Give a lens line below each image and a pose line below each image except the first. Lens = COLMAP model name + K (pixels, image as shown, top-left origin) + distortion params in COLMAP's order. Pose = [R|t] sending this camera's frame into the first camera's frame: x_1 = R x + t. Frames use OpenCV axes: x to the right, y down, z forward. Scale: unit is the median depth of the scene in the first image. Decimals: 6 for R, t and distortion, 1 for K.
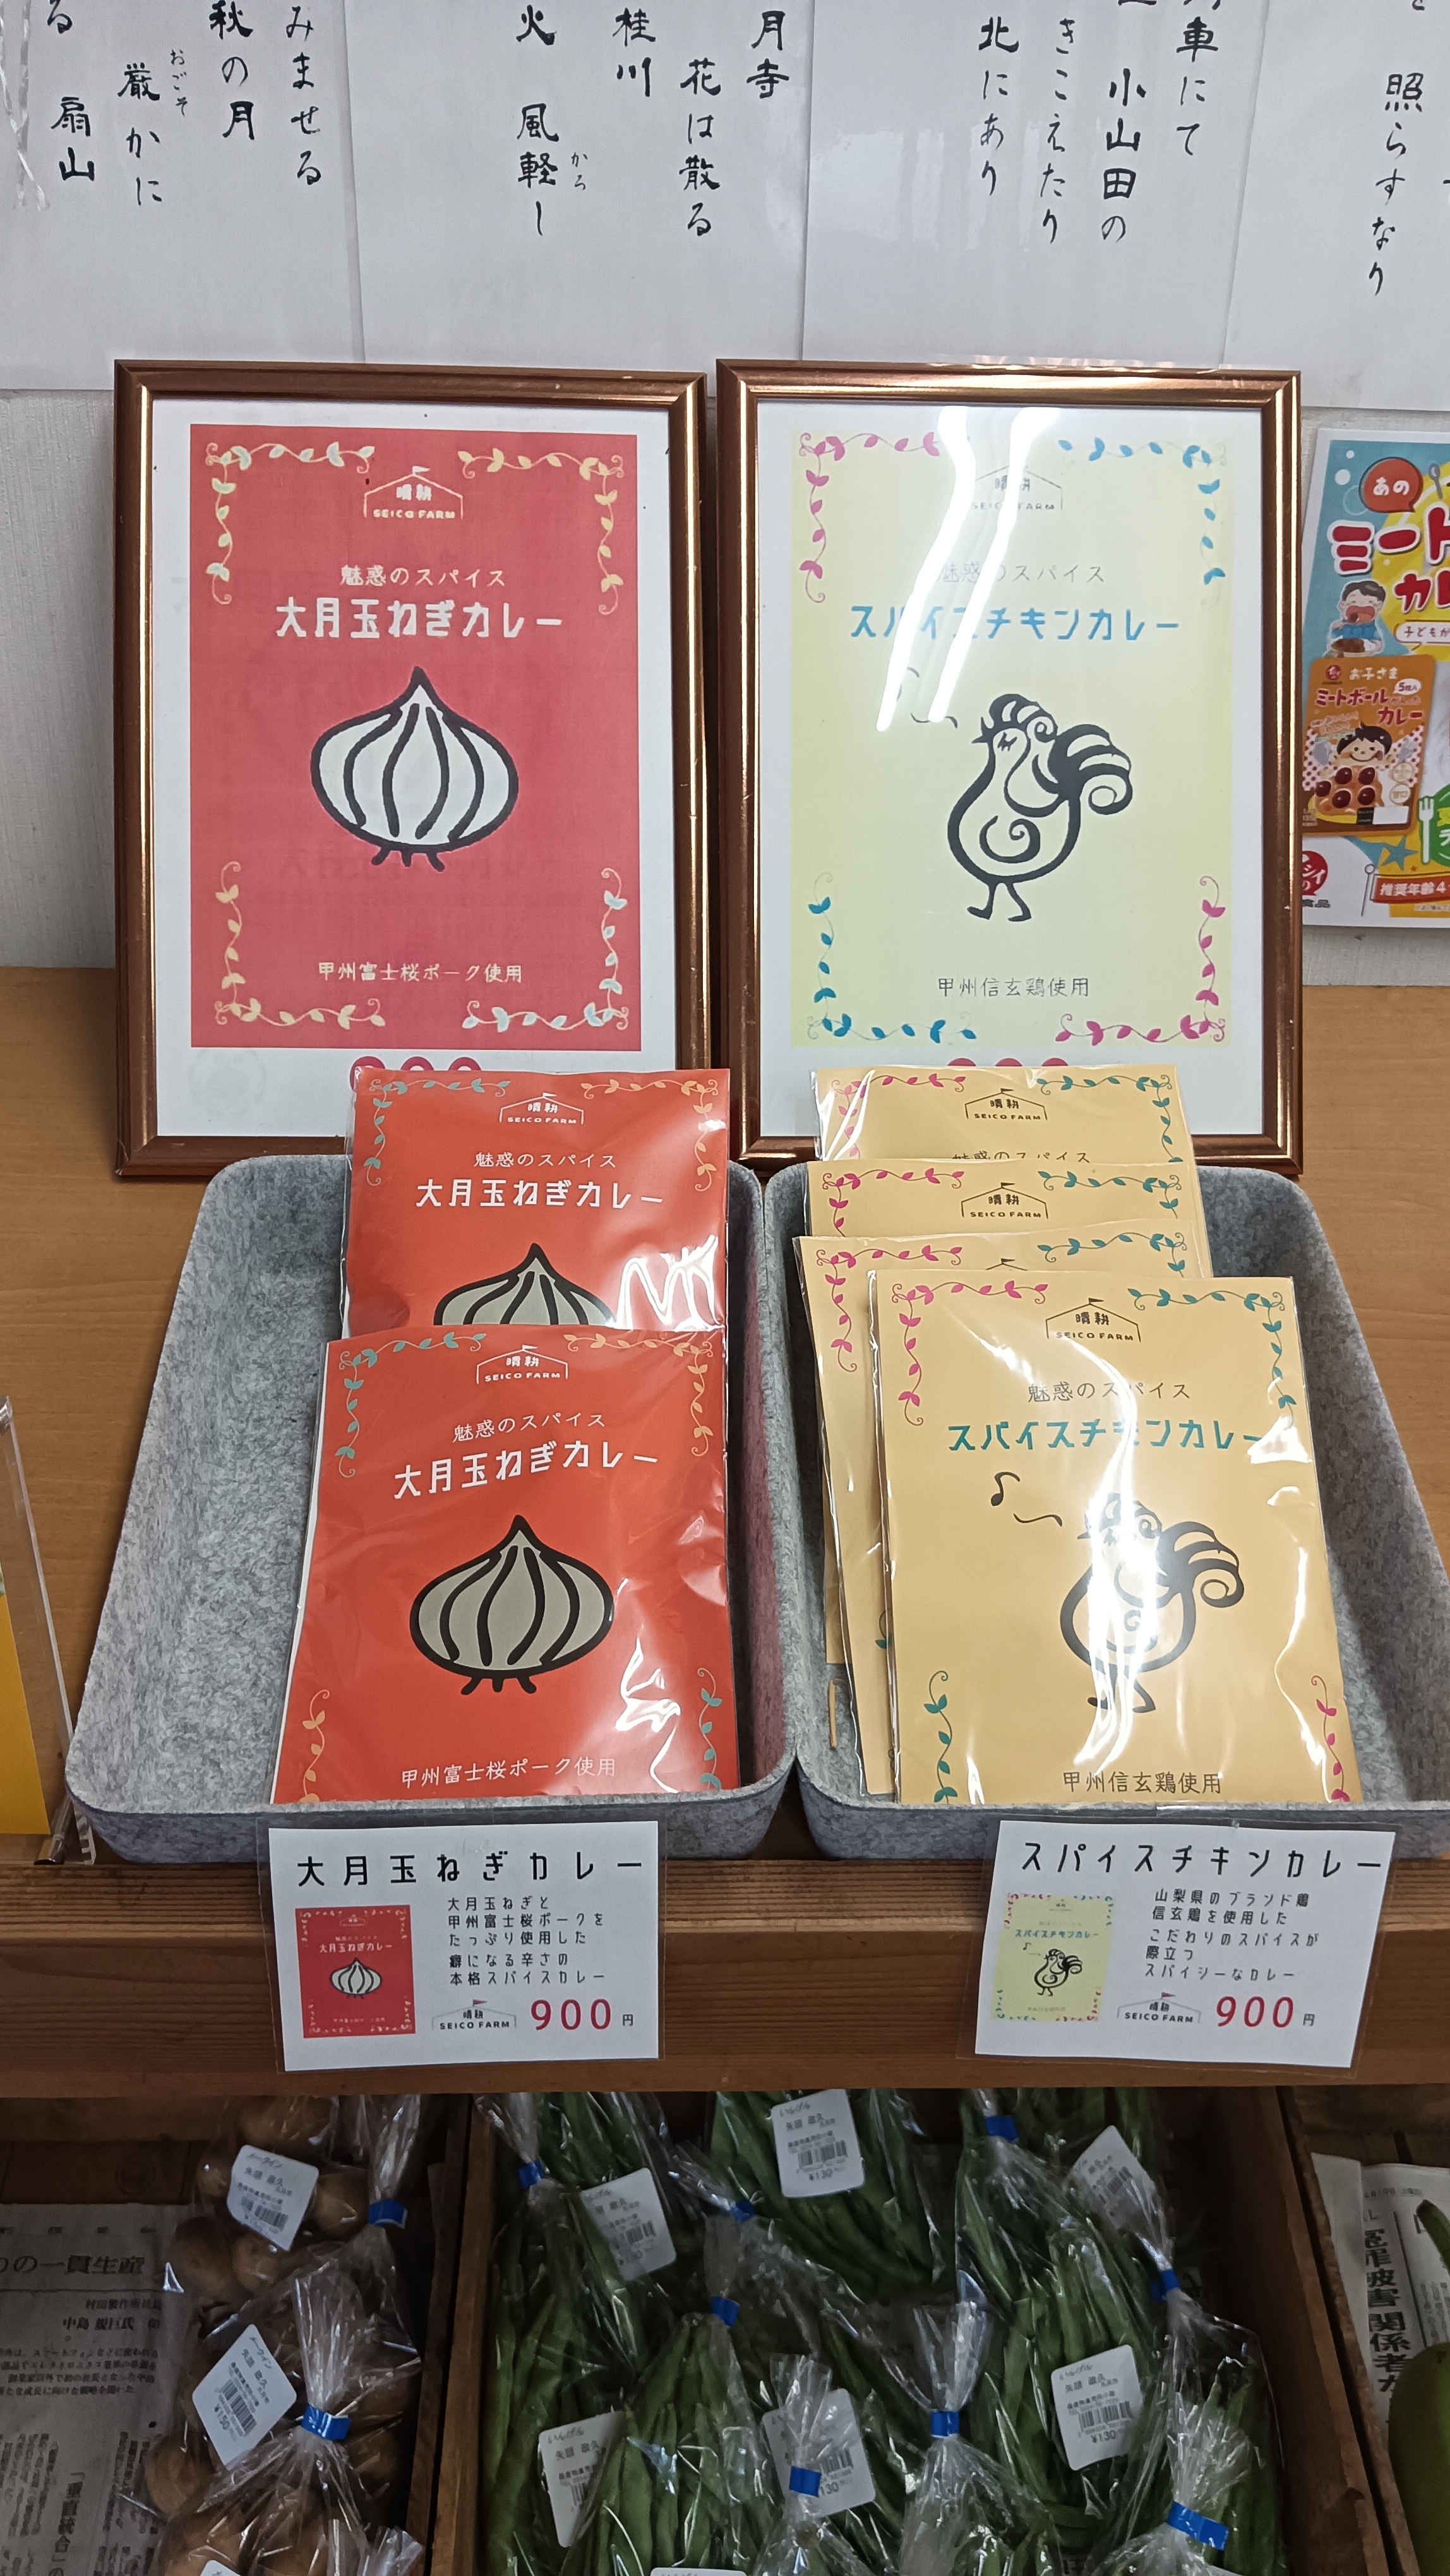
lens RADIAL K [[2051.1, 0, 723.7], [0, 2051.1, 1288.0], [0, 0, 1]] dist [-0.004491, -0.001606]
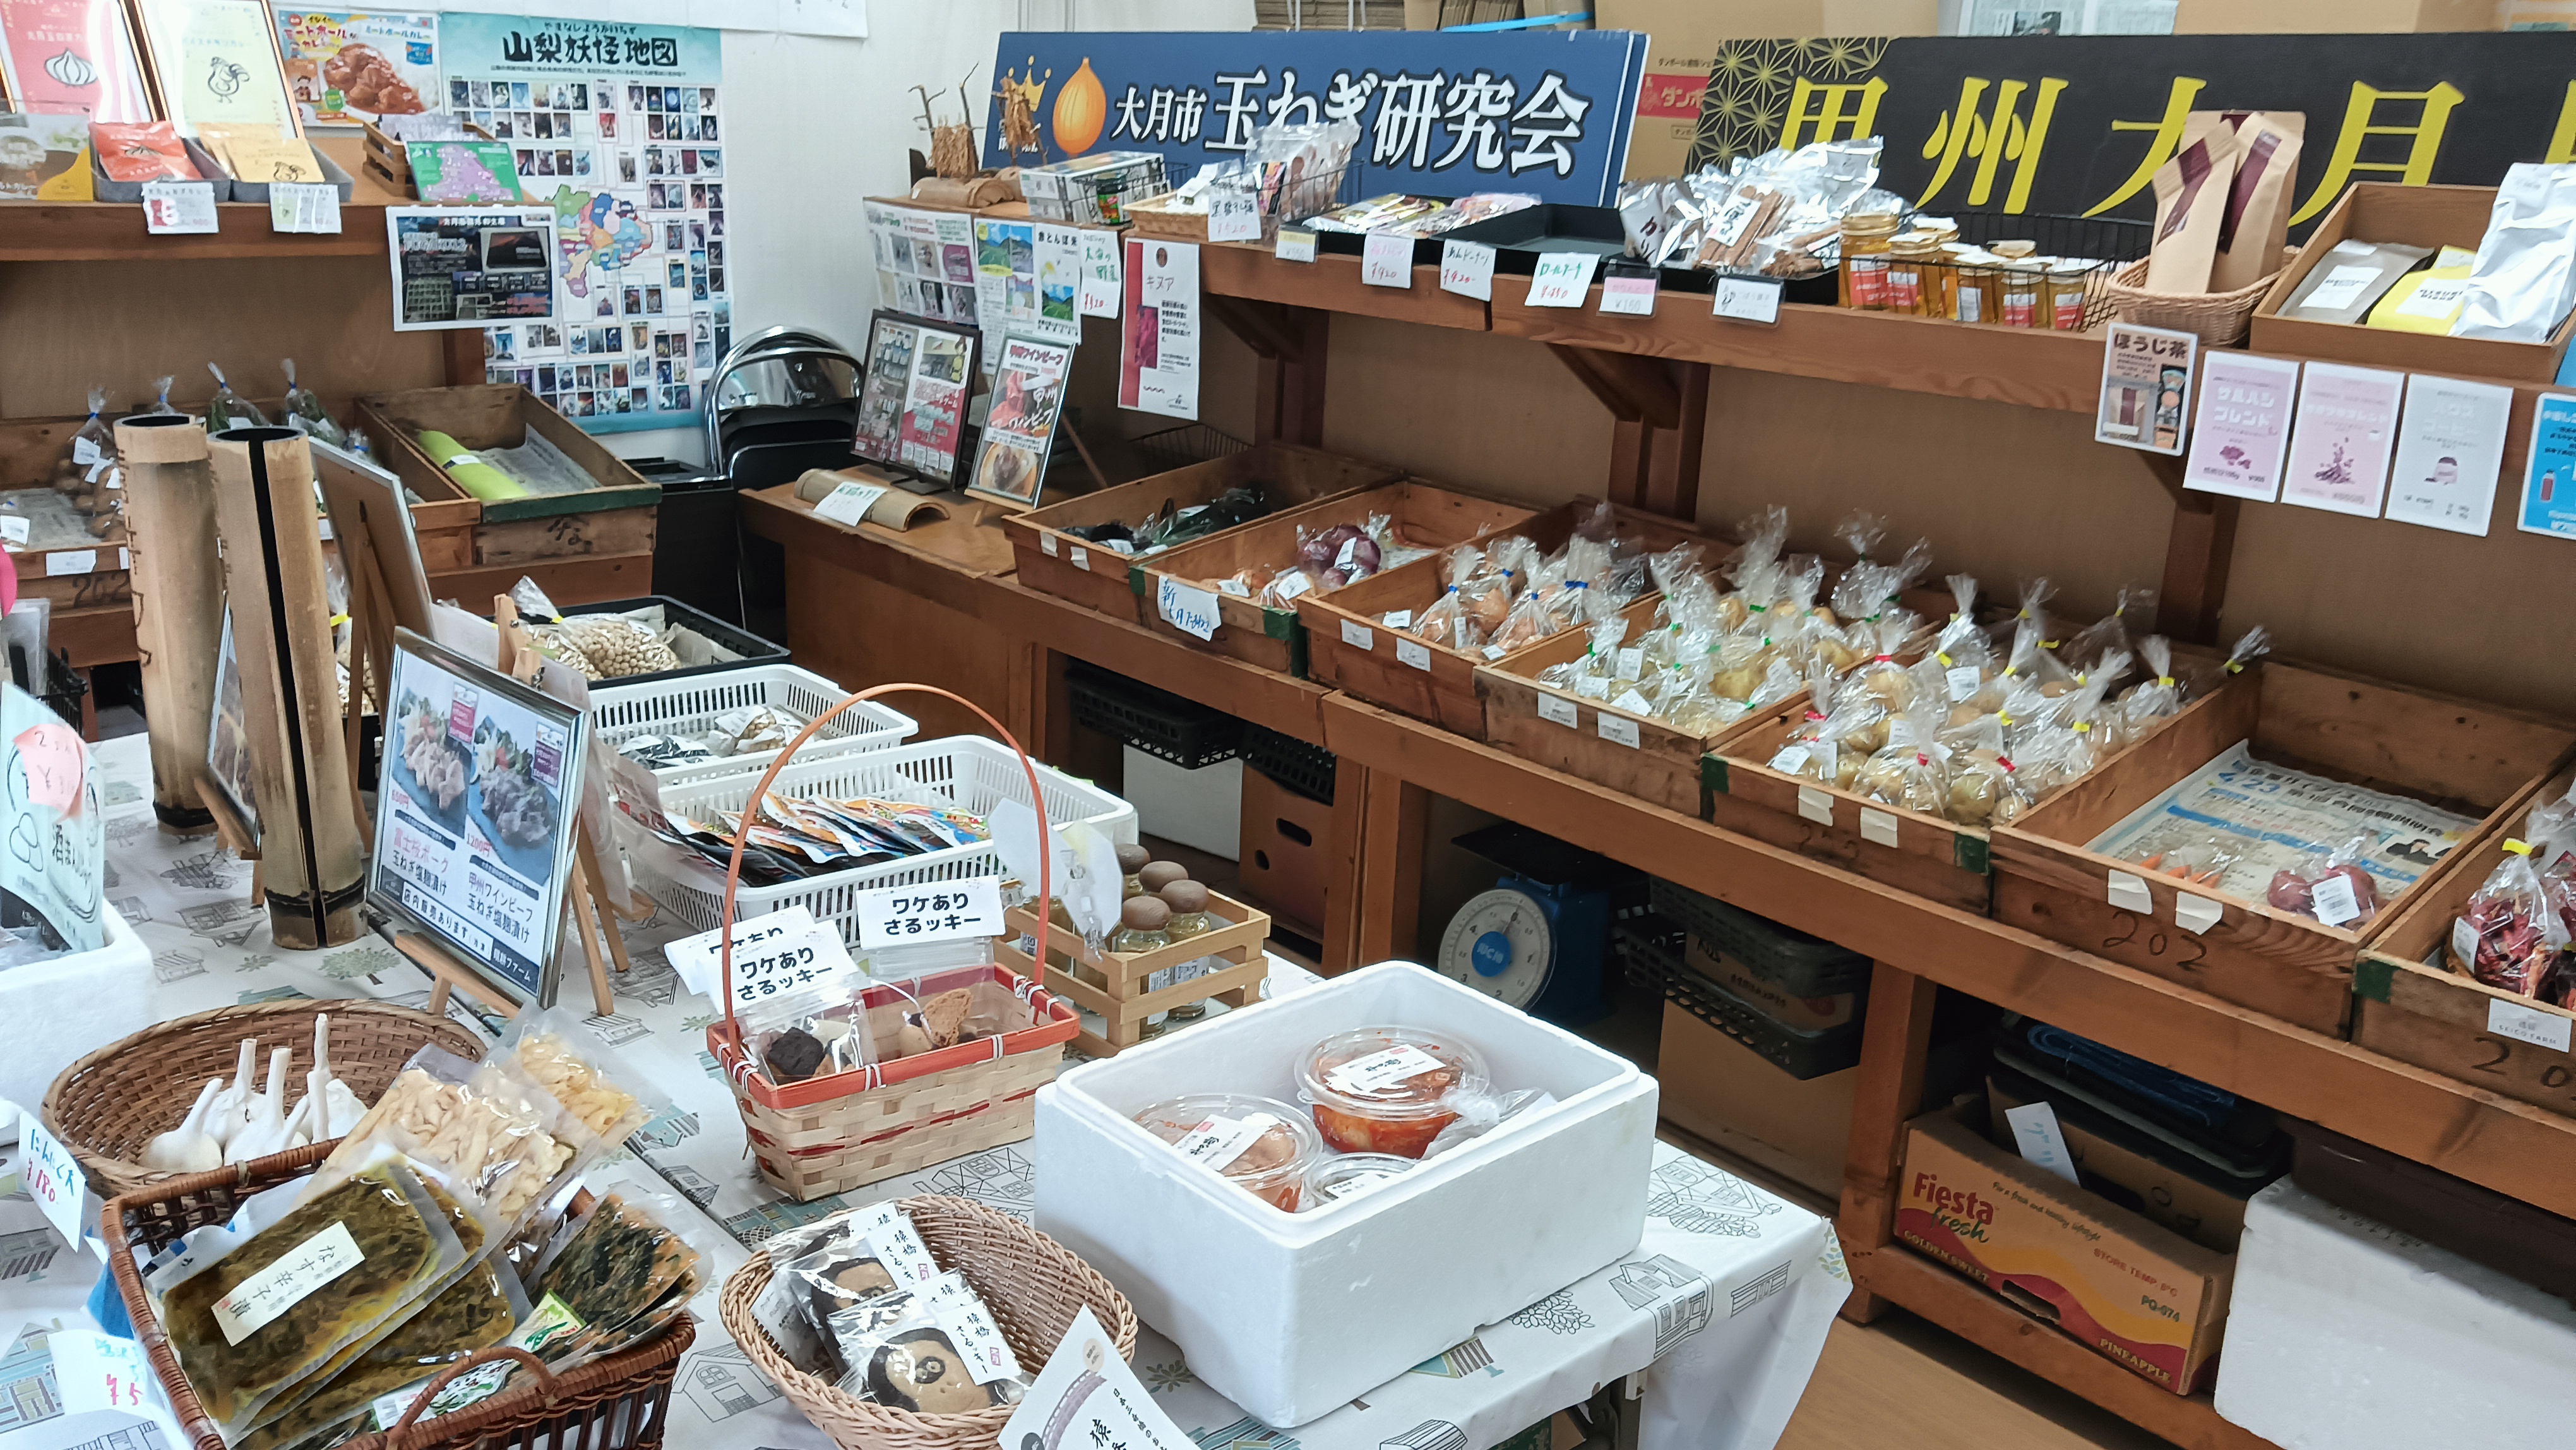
lens RADIAL K [[2051.1, 0, 1288.6], [0, 2051.1, 722.5], [0, 0, 1]] dist [-0.004491, -0.001606]
pose [[0.768662, -0.167593, 0.617310, -1.082749], [0.273238, 0.958616, -0.079976, 2.142092], [-0.578360, 0.230147, 0.782645, -3.595002]]
